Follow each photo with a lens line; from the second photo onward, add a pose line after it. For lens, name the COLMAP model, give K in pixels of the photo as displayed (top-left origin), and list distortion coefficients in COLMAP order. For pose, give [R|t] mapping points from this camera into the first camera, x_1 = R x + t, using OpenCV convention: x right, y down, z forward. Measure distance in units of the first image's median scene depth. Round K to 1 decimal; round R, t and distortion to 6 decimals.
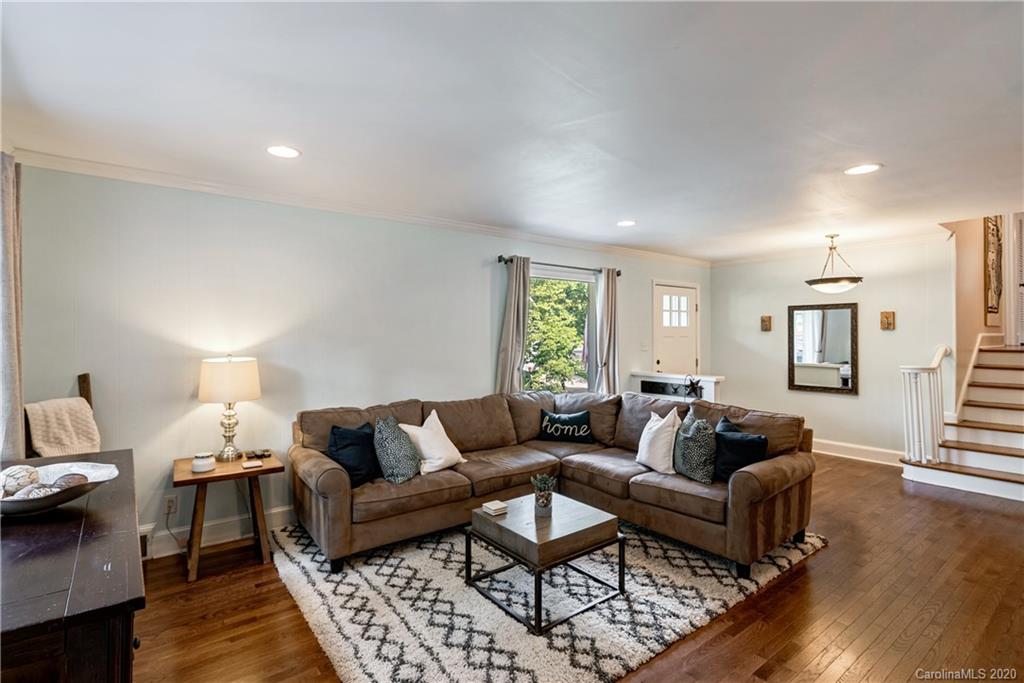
lens RADIAL K [[487.1, 0, 511.2], [0, 487.1, 336.0], [0, 0, 1]] dist [0.001238, 0.000022]
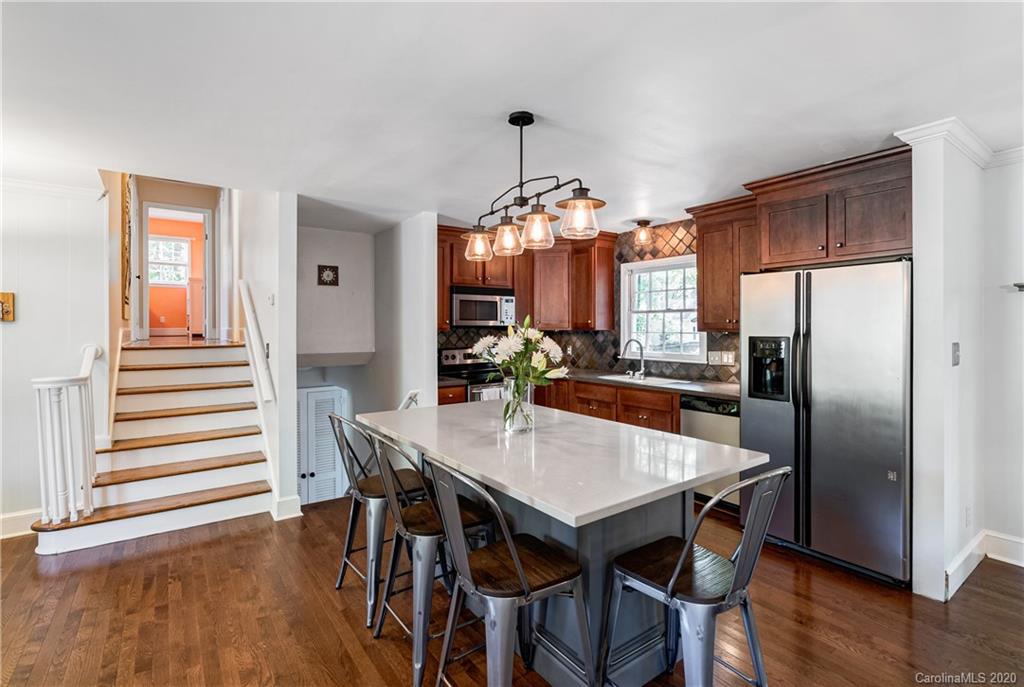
lens RADIAL K [[487.6, 0, 514.1], [0, 487.6, 327.5], [0, 0, 1]] dist [-0.001423, -0.000142]
pose [[0.034323, 0.001640, 0.999409, 0.184958], [0.004863, 0.999987, -0.001808, -0.001558], [-0.999399, 0.004922, 0.034315, 0.348737]]
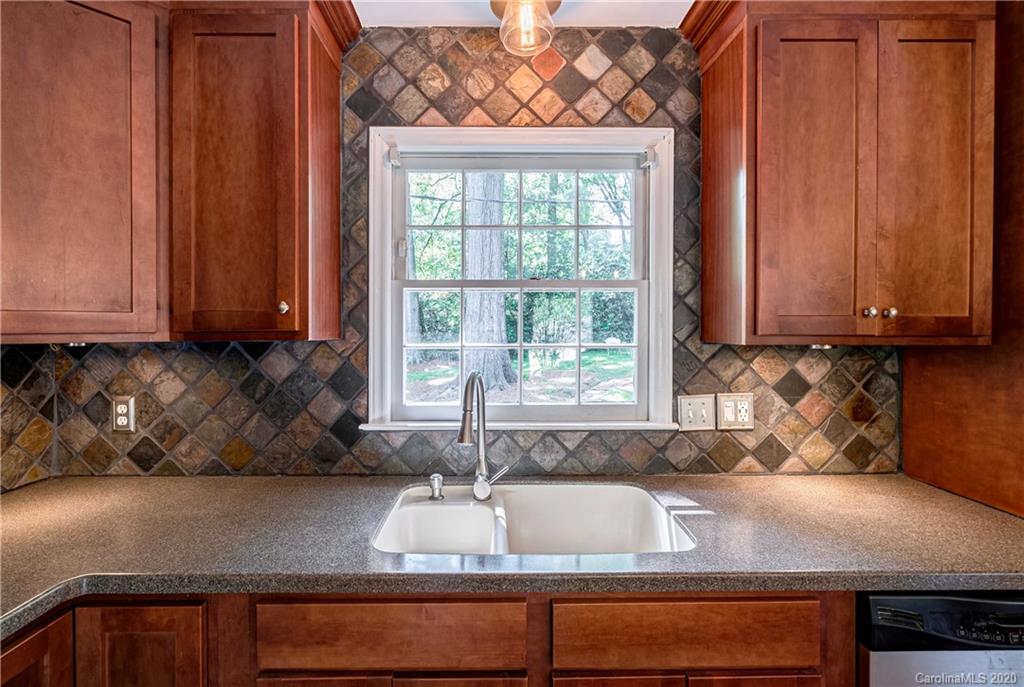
lens RADIAL K [[481.9, 0, 508.0], [0, 481.9, 332.7], [0, 0, 1]] dist [-0.000669, 0.000183]
pose [[-0.793930, 0.000064, 0.608009, 0.991286], [0.003527, 0.999984, 0.004499, -0.002246], [-0.607999, 0.005716, -0.793917, 0.354890]]
